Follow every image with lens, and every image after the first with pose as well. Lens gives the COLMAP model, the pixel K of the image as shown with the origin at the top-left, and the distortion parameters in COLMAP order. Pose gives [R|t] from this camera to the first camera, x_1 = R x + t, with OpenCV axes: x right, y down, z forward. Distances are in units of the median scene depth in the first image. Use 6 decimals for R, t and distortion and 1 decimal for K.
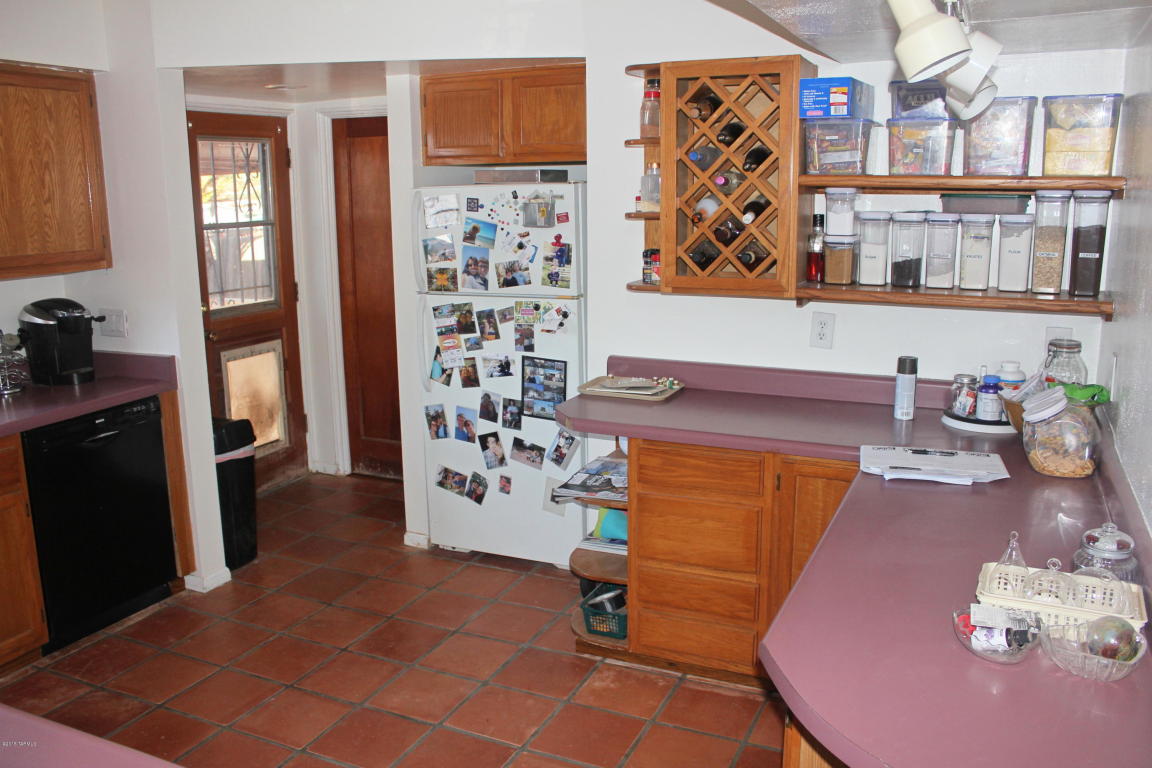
lens RADIAL K [[964.4, 0, 577.3], [0, 964.4, 383.3], [0, 0, 1]] dist [-0.064806, 0.007322]
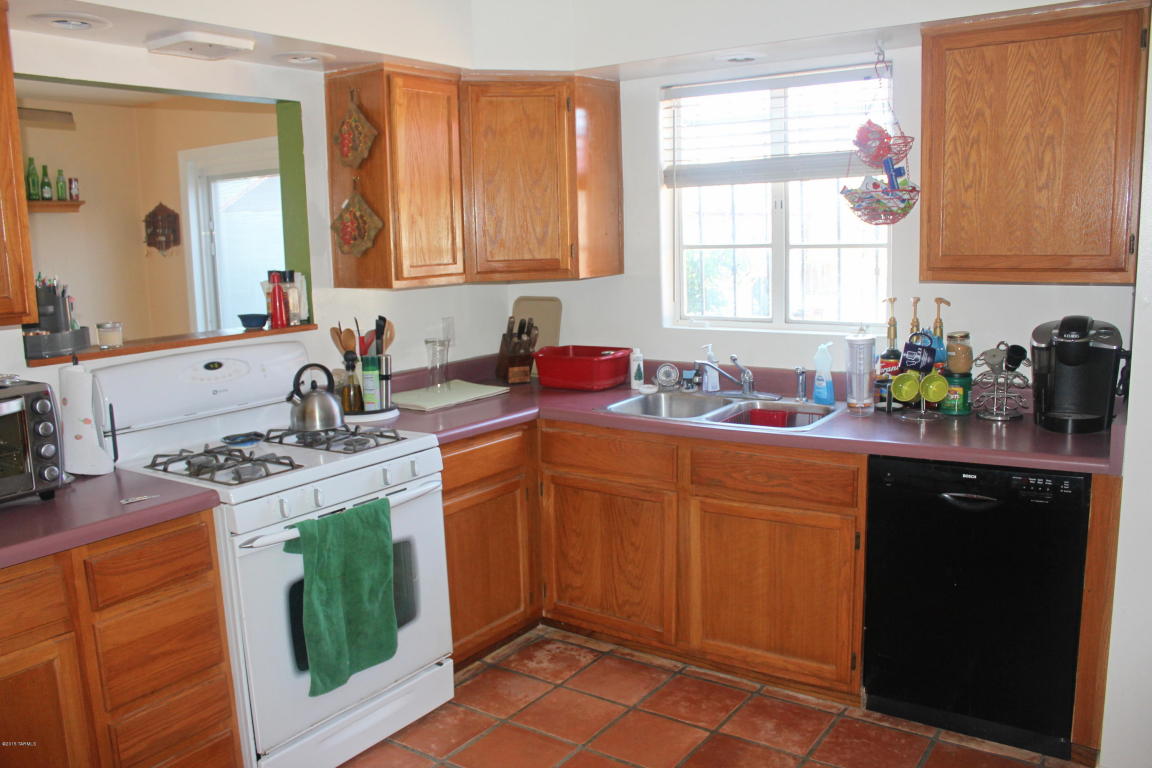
lens RADIAL K [[964.4, 0, 575.9], [0, 964.4, 386.5], [0, 0, 1]] dist [-0.064806, 0.007322]
pose [[-0.184666, 0.176069, -0.966901, 0.281393], [-0.163702, 0.964567, 0.206909, -0.135683], [0.969072, 0.196493, -0.149300, 0.787377]]
